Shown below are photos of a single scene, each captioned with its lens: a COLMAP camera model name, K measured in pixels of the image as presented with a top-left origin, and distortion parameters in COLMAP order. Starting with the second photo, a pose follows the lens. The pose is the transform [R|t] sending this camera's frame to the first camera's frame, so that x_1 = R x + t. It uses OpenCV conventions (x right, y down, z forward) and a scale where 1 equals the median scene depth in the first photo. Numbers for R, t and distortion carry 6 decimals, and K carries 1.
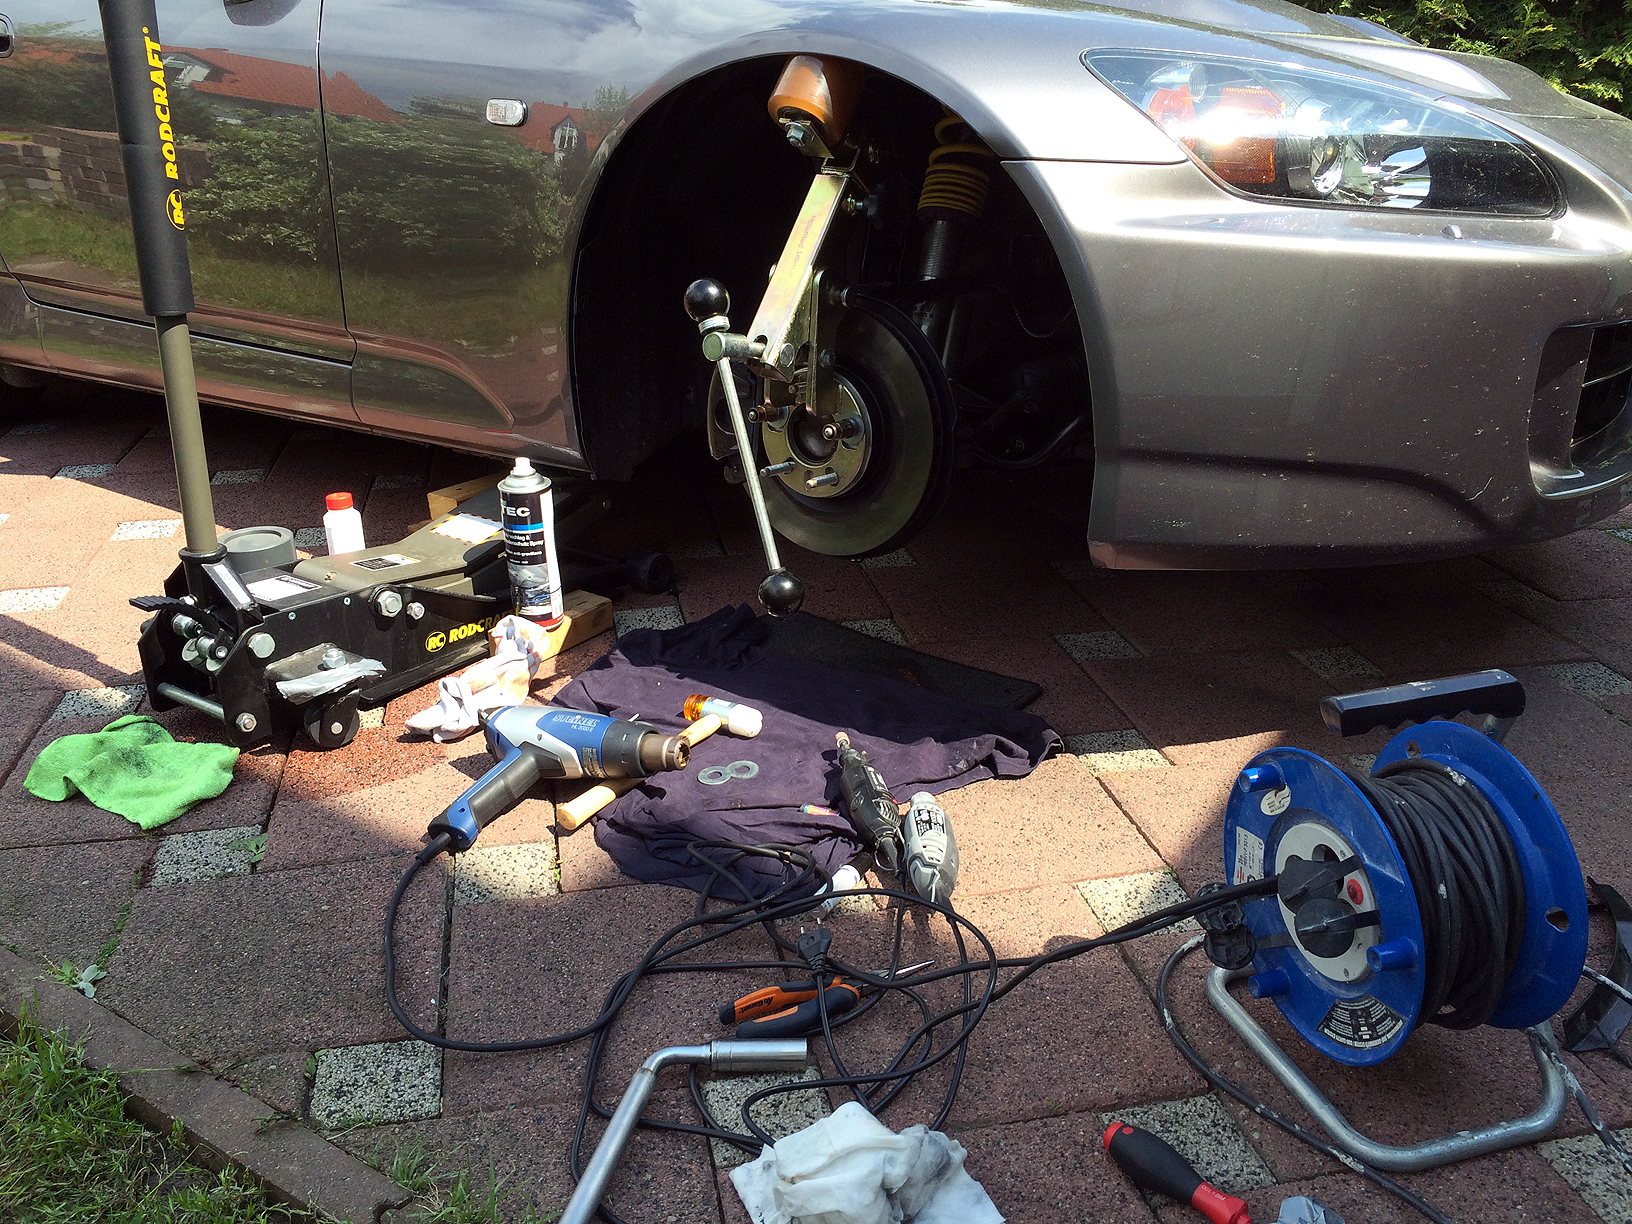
lens RADIAL K [[1375.2, 0, 816.0], [0, 1375.2, 612.0], [0, 0, 1]] dist [0.086077, -0.123294]
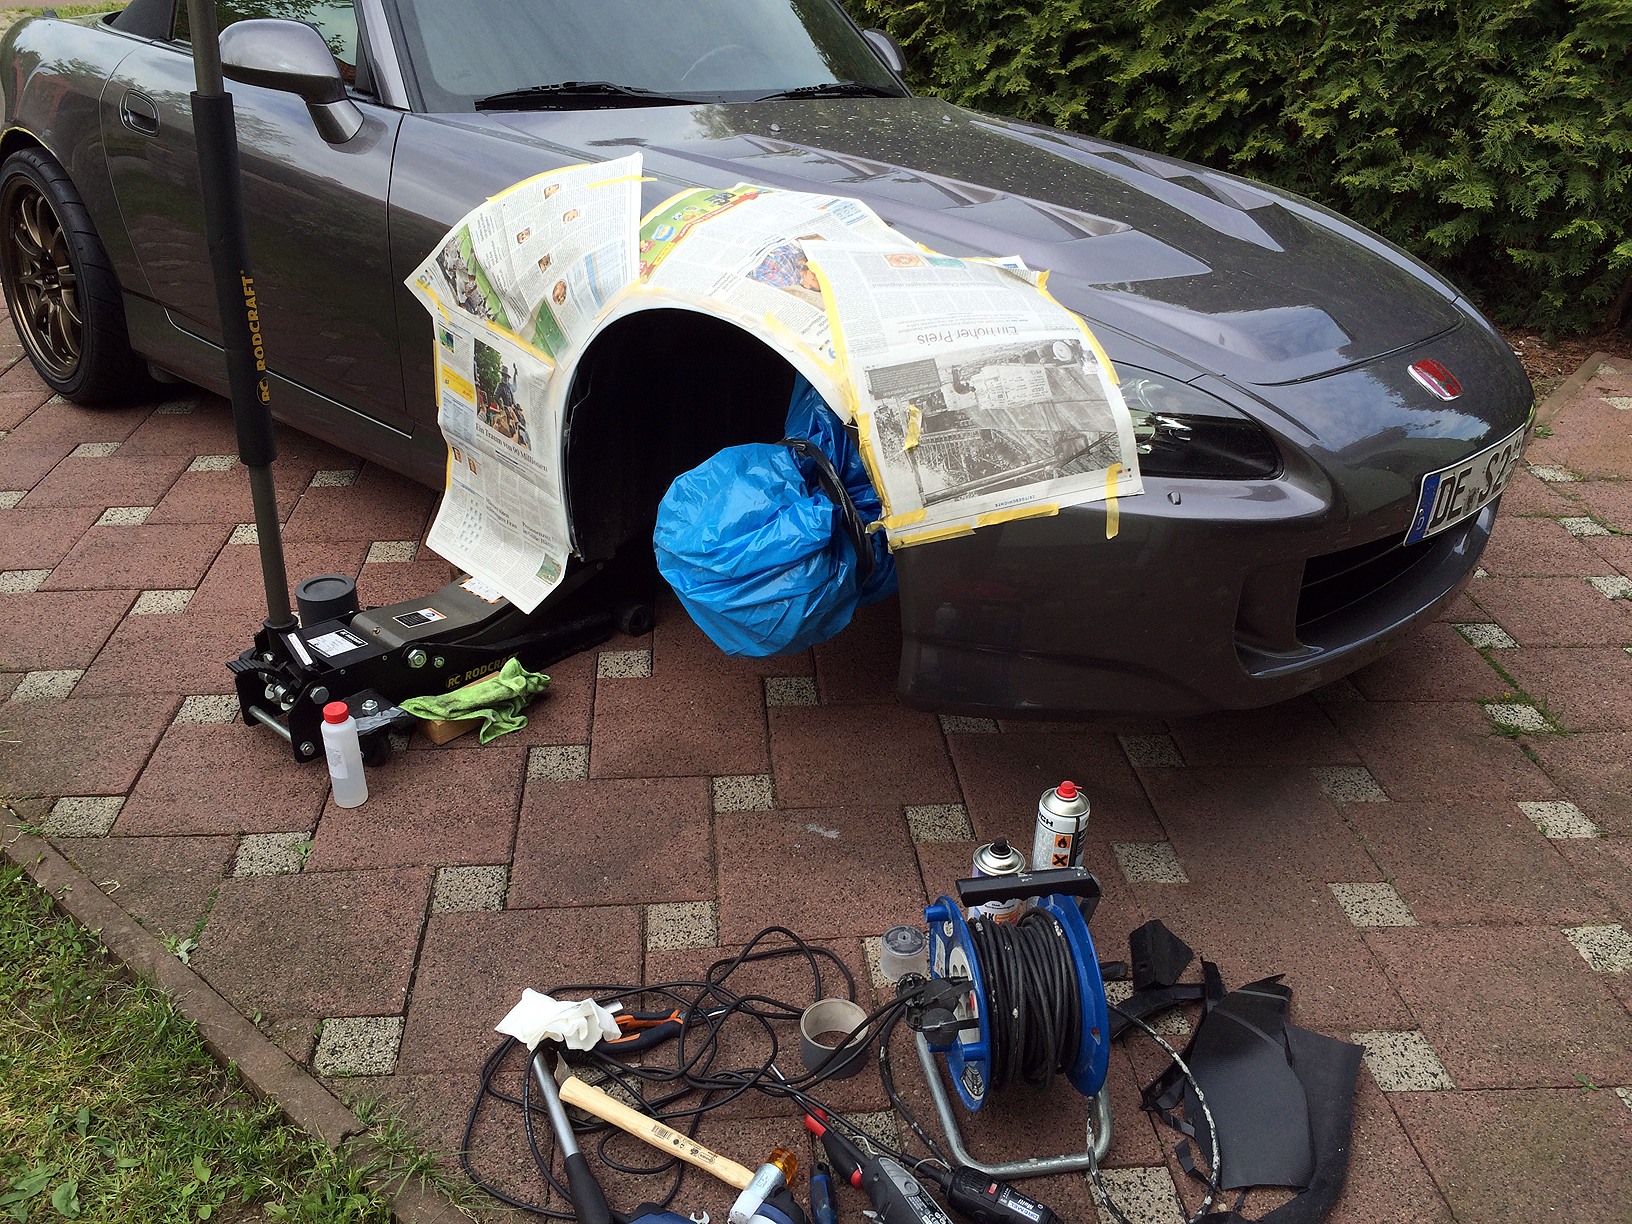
lens RADIAL K [[1375.2, 0, 816.0], [0, 1375.2, 612.0], [0, 0, 1]] dist [0.086077, -0.123294]
pose [[0.993338, 0.078221, -0.084629, 0.258662], [-0.068483, 0.991300, 0.112406, -0.318628], [0.092685, -0.105862, 0.990052, -0.397162]]
